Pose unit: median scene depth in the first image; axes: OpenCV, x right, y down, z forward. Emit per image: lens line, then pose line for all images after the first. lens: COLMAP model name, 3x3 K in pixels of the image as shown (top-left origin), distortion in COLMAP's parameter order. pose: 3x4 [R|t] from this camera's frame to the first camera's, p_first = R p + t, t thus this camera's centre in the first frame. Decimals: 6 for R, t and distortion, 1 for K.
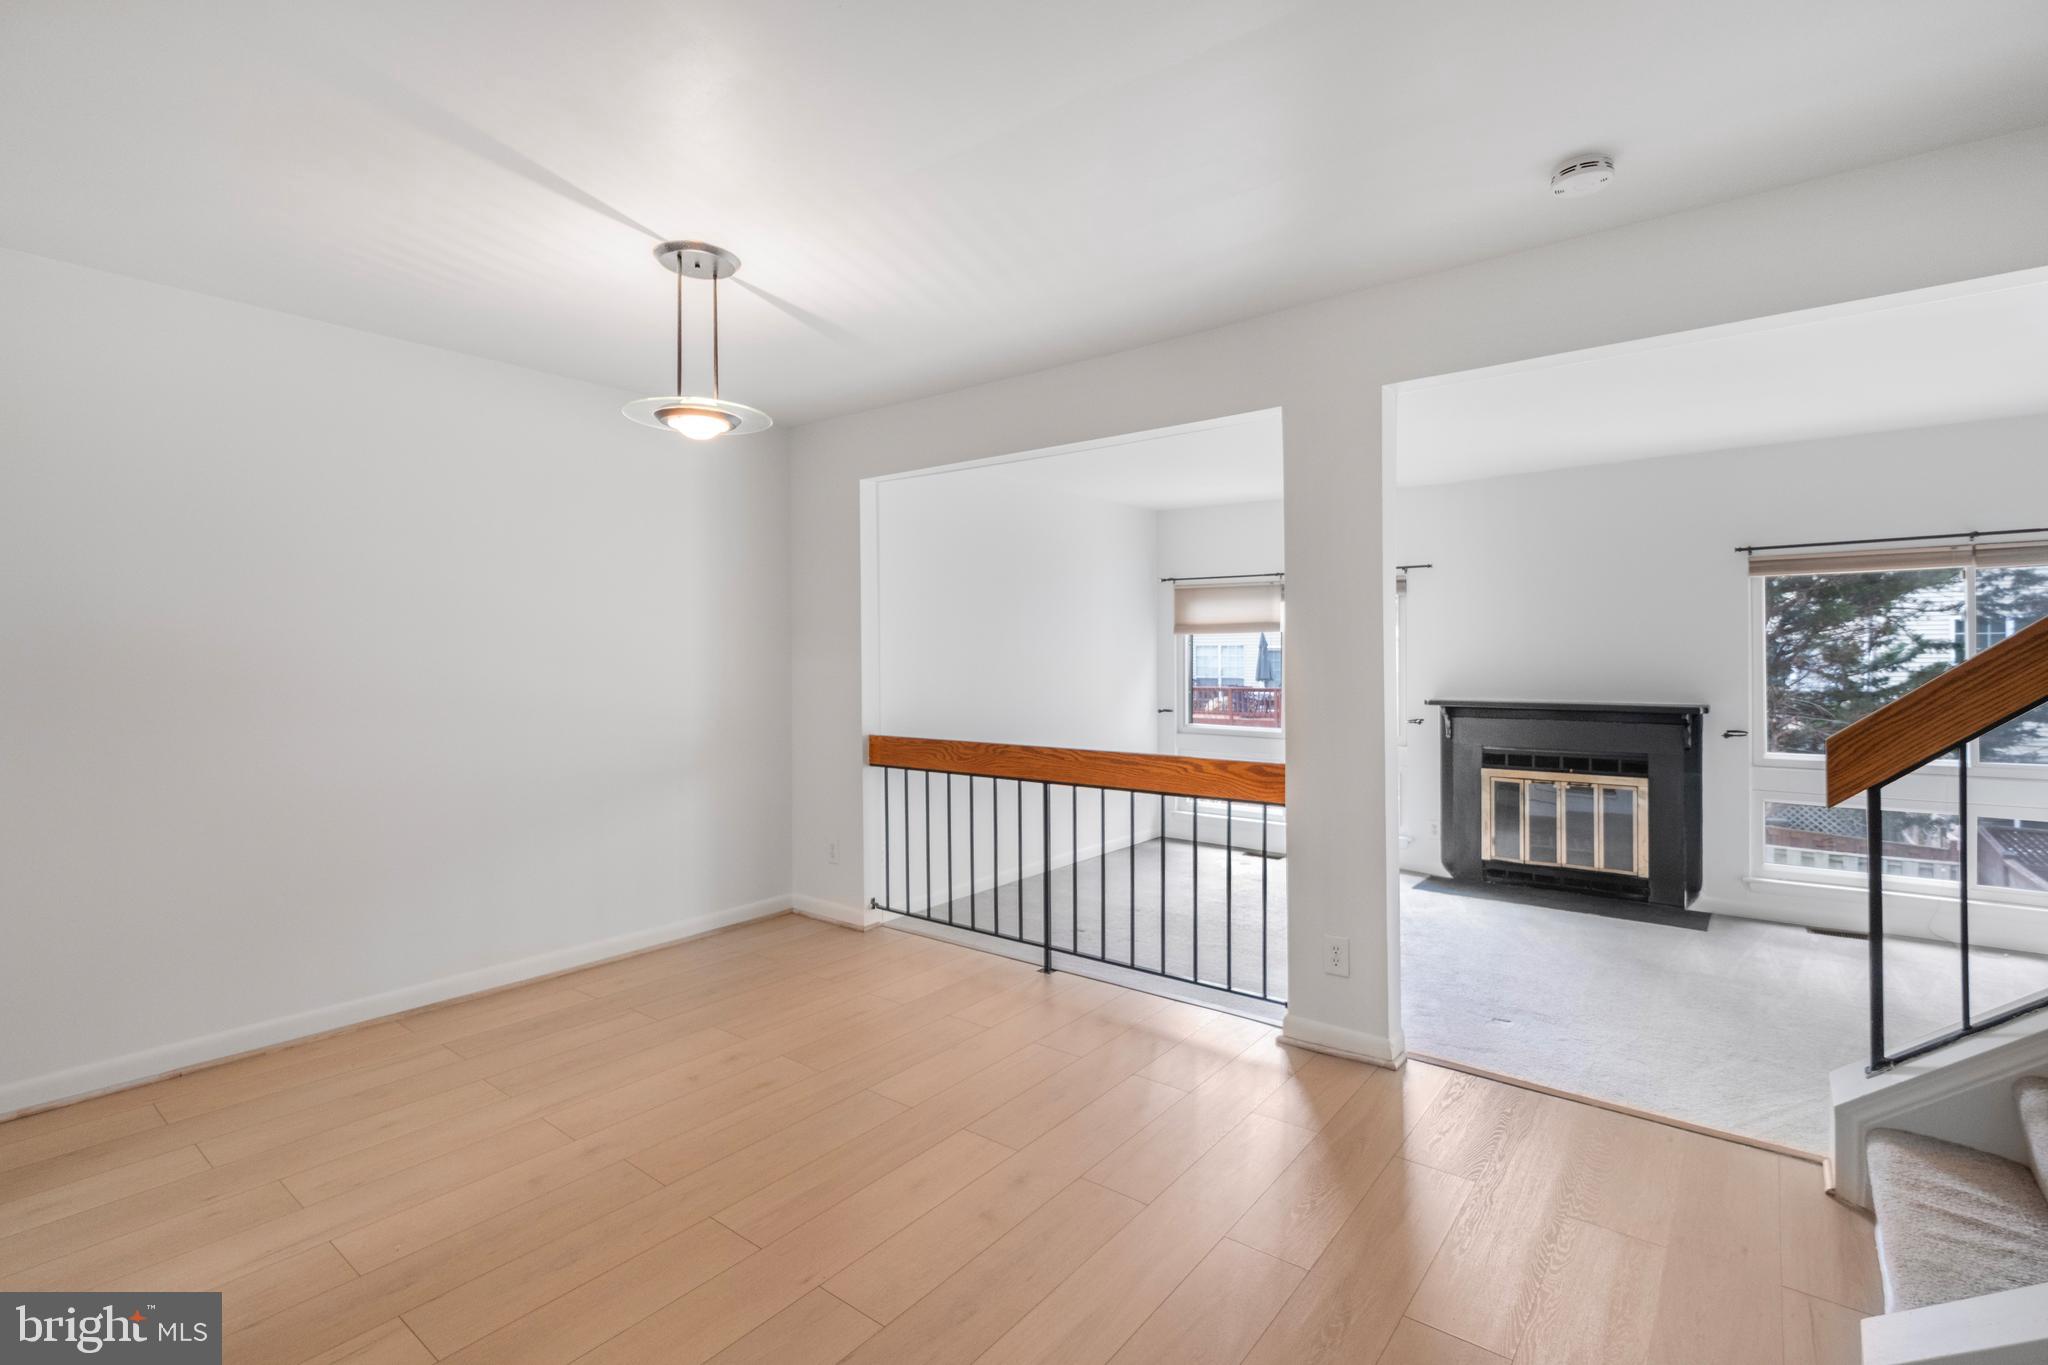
lens RADIAL K [[952.6, 0, 1029.7], [0, 952.6, 671.6], [0, 0, 1]] dist [-0.001438, -0.000367]
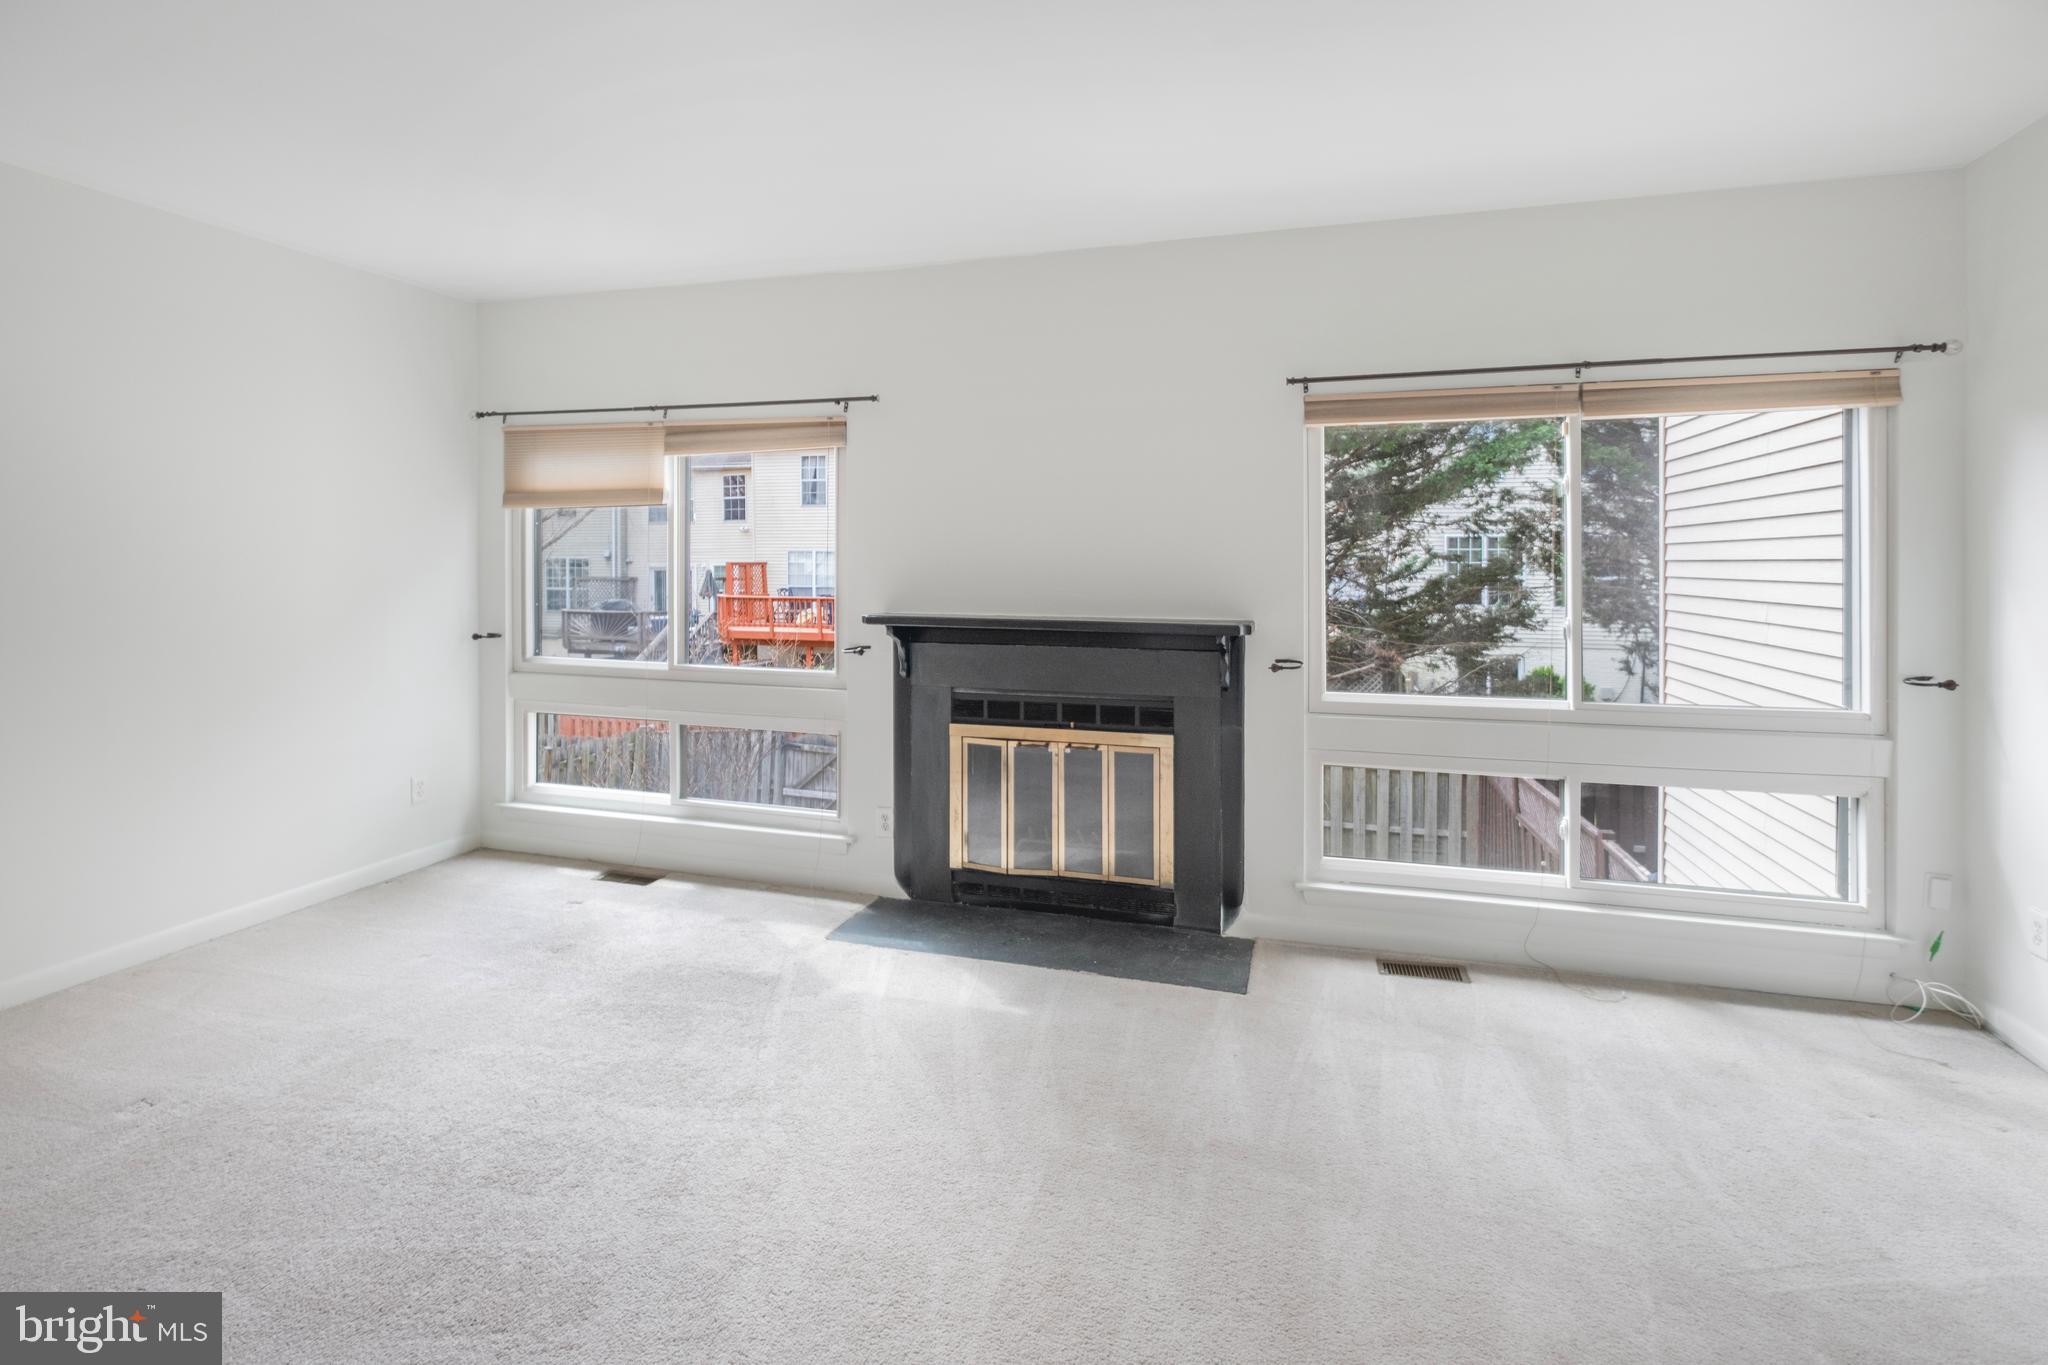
lens RADIAL K [[960.1, 0, 1027.0], [0, 960.1, 581.8], [0, 0, 1]] dist [-0.000859, -0.000106]
pose [[0.931411, 0.003875, 0.363948, 0.283543], [-0.003879, 0.999992, -0.000719, 0.007881], [-0.363948, -0.000743, 0.931419, 0.380930]]
